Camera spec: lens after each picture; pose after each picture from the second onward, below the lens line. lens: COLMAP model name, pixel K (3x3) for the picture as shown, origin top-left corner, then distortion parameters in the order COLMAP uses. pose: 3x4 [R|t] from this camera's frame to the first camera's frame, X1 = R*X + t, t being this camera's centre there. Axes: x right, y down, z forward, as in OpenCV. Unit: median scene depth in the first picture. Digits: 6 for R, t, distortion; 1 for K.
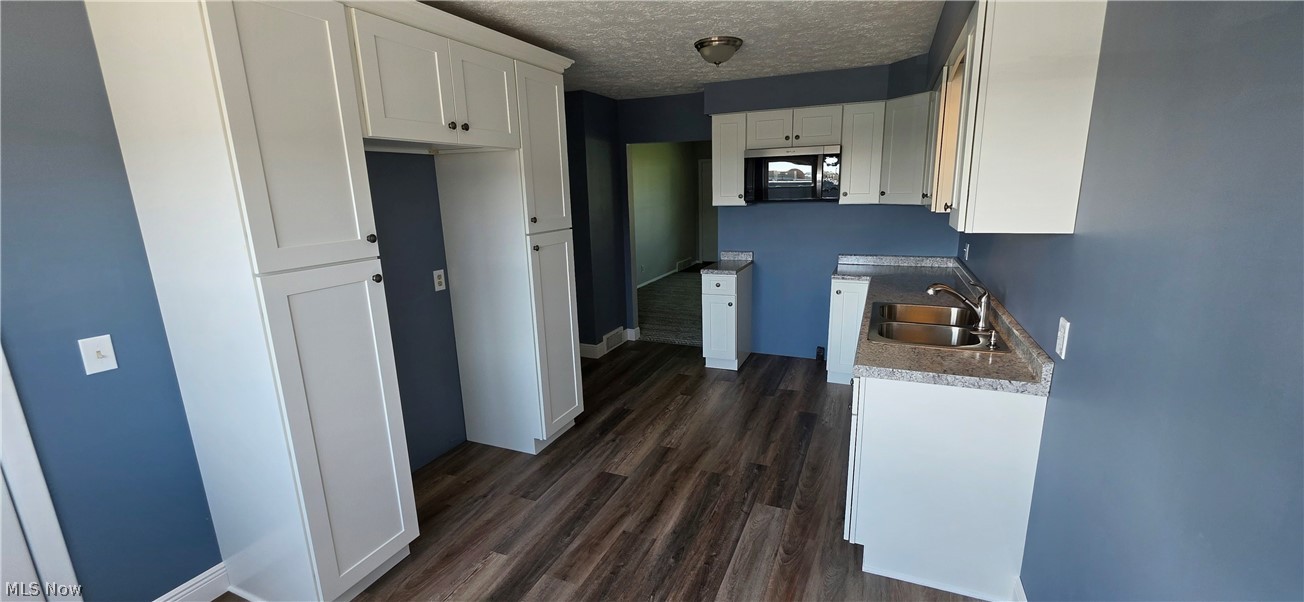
lens RADIAL K [[518.0, 0, 663.6], [0, 518.0, 301.9], [0, 0, 1]] dist [0.001952, 0.000008]
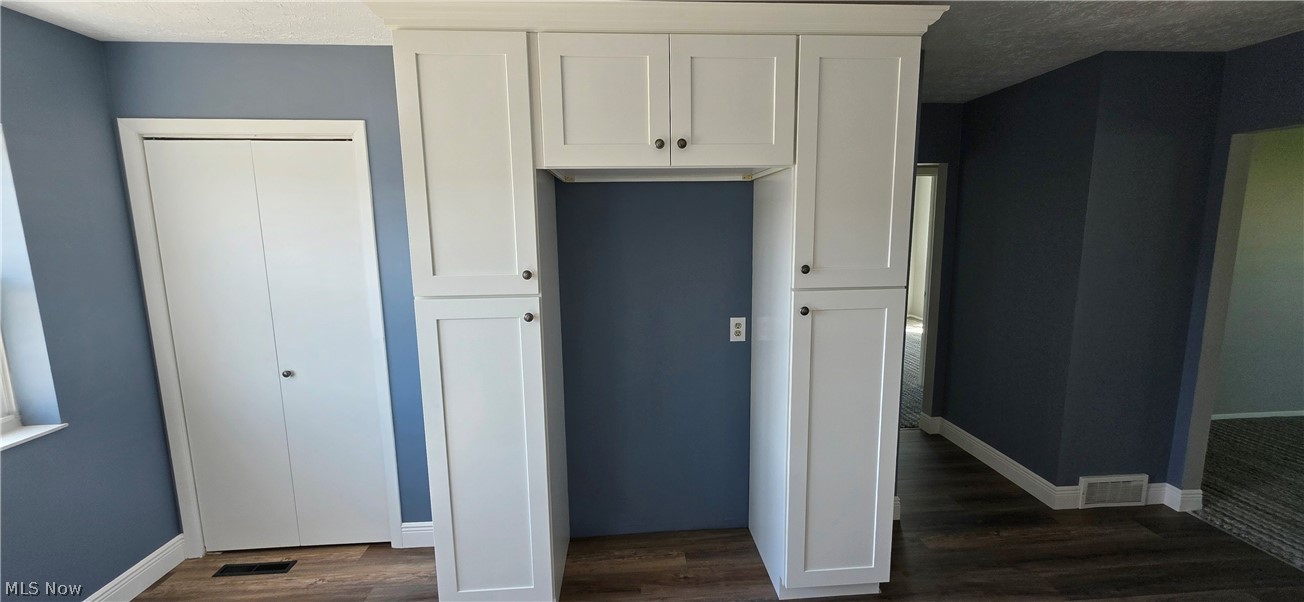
lens RADIAL K [[518.0, 0, 655.8], [0, 518.0, 303.9], [0, 0, 1]] dist [0.001952, 0.000008]
pose [[0.454310, 0.149465, -0.878215, 0.237125], [-0.193018, 0.978922, 0.066754, -0.112270], [0.869681, 0.139185, 0.473584, 0.480988]]
